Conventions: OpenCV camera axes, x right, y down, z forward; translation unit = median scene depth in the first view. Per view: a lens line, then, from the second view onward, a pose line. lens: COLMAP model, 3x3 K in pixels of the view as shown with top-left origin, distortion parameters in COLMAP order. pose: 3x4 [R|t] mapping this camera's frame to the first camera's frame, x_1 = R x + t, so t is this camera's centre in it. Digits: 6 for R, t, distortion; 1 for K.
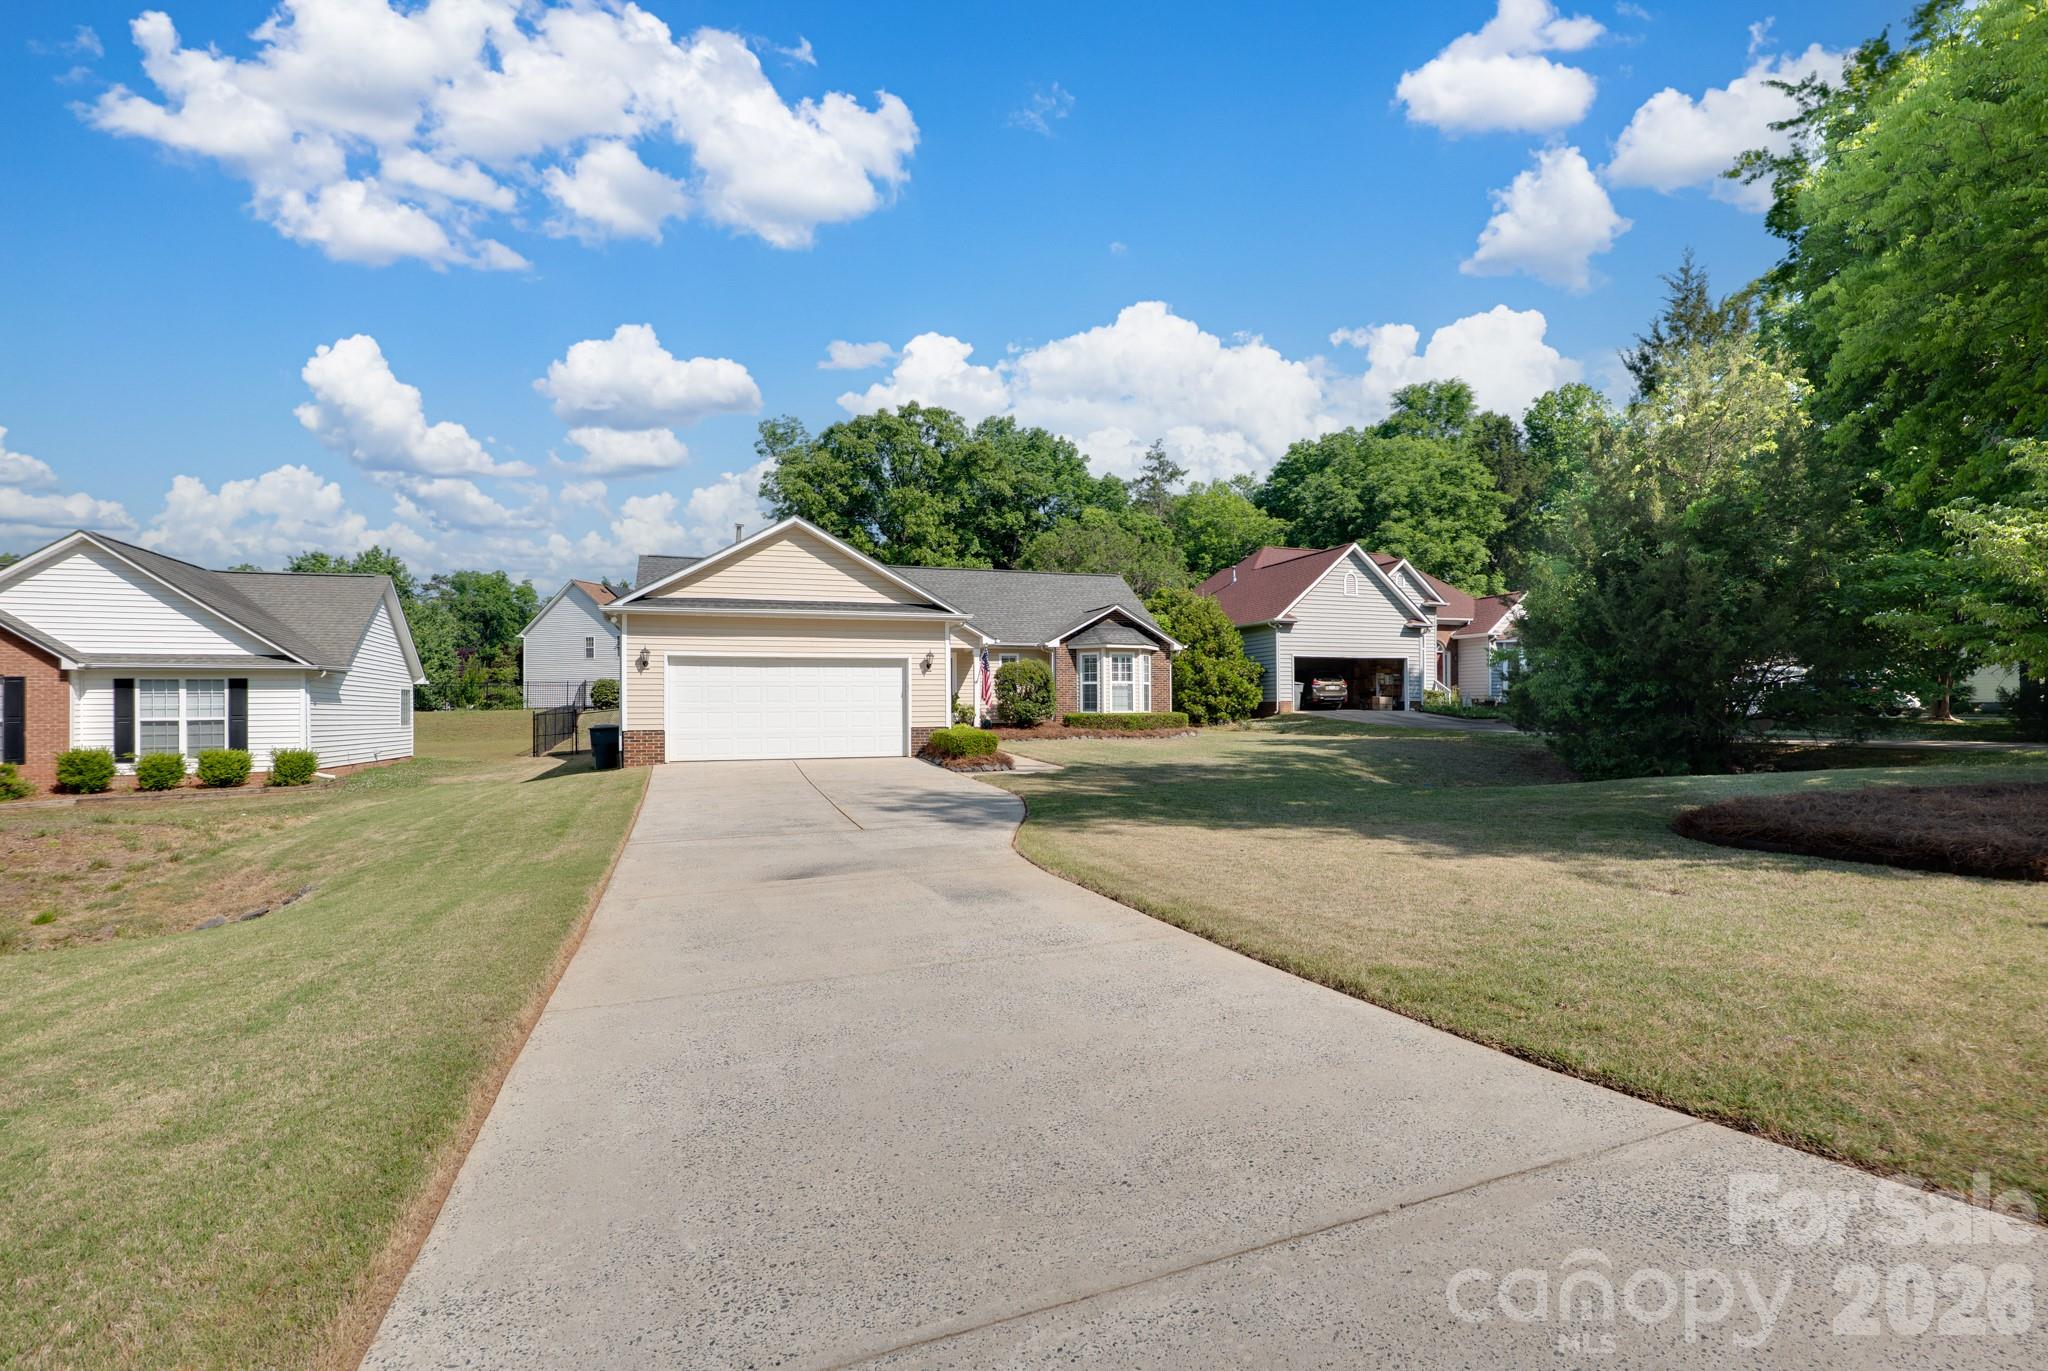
lens RADIAL K [[950.5, 0, 1024.0], [0, 950.5, 685.5], [0, 0, 1]] dist [-0.012443, 0.000262]
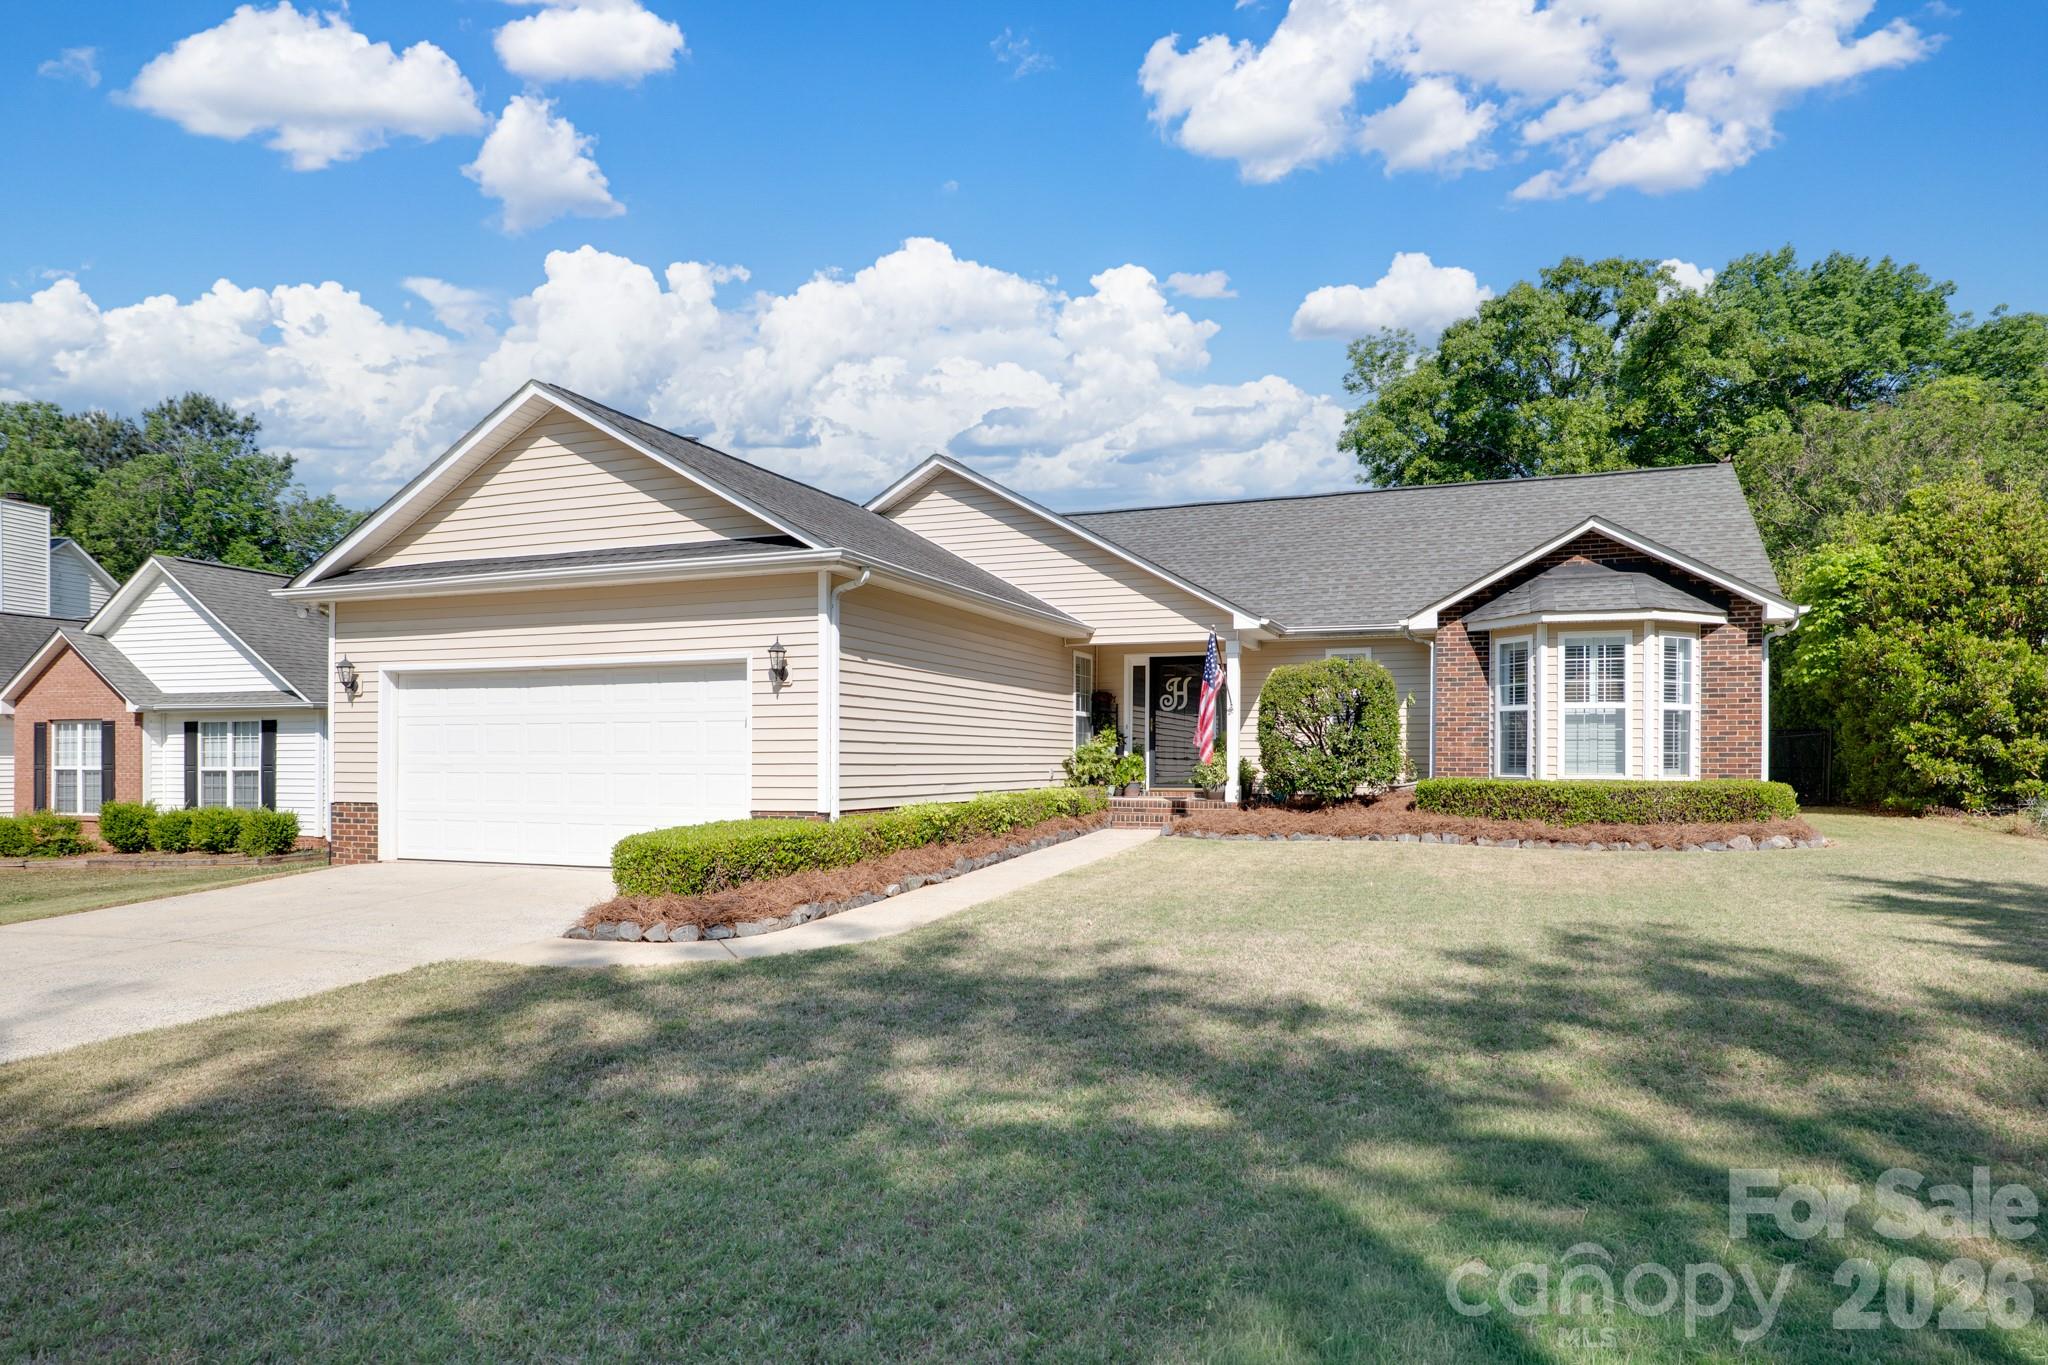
lens RADIAL K [[1203.4, 0, 1015.2], [0, 1203.4, 715.7], [0, 0, 1]] dist [-0.000311, 0.001064]
pose [[0.779044, -0.013013, -0.626834, 0.234230], [0.009432, 0.999915, -0.009037, 0.003348], [0.626898, 0.001128, 0.779101, 0.438331]]
